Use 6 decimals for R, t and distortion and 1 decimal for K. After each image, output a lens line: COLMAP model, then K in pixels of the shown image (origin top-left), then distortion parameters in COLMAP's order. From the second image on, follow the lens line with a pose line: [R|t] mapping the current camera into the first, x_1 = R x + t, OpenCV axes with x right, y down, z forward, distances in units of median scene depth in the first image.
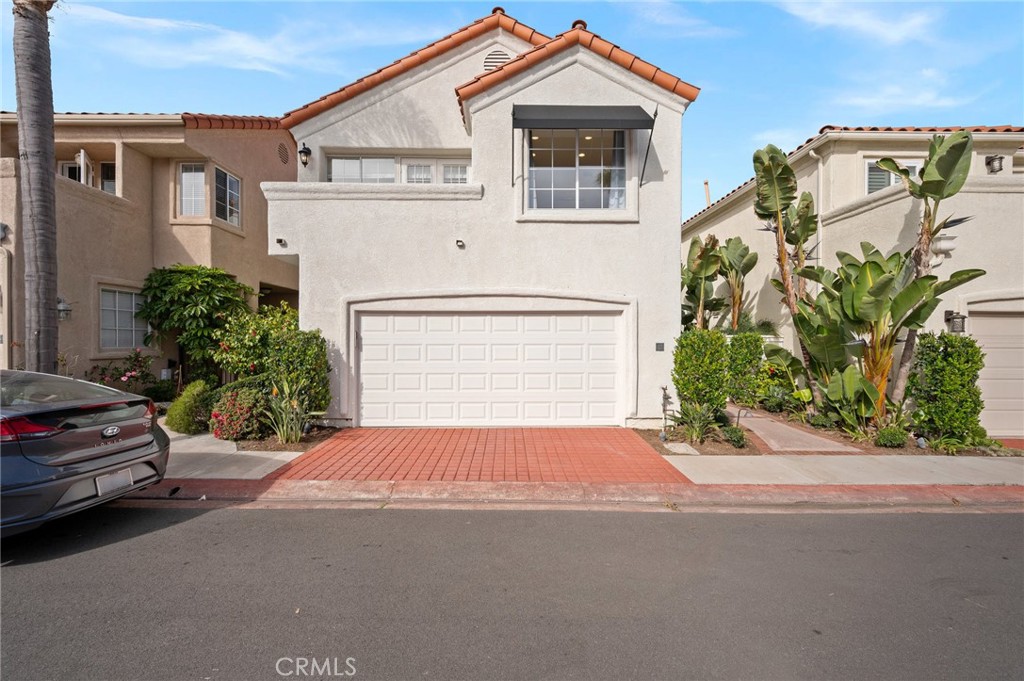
lens RADIAL K [[402.8, 0, 511.0], [0, 402.8, 338.5], [0, 0, 1]] dist [0.002713, 0.000368]
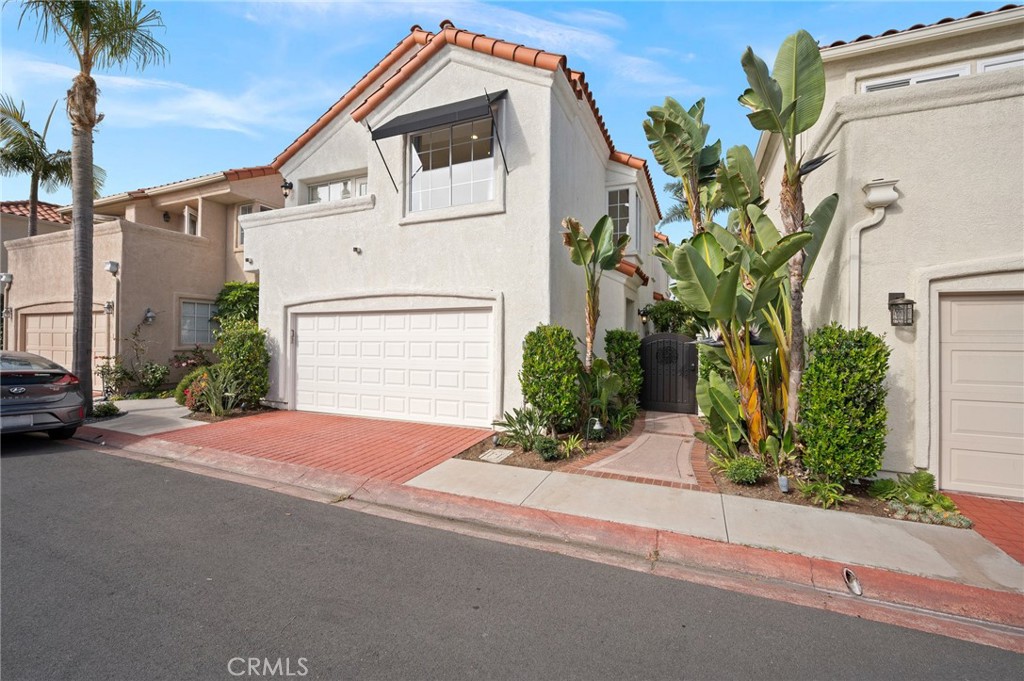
lens RADIAL K [[413.4, 0, 516.1], [0, 413.4, 334.6], [0, 0, 1]] dist [0.001234, 0.000136]
pose [[0.919498, -0.001092, -0.393093, 0.718074], [-0.005342, 0.999869, -0.015273, 0.011363], [0.393058, 0.016144, 0.919372, 0.128281]]
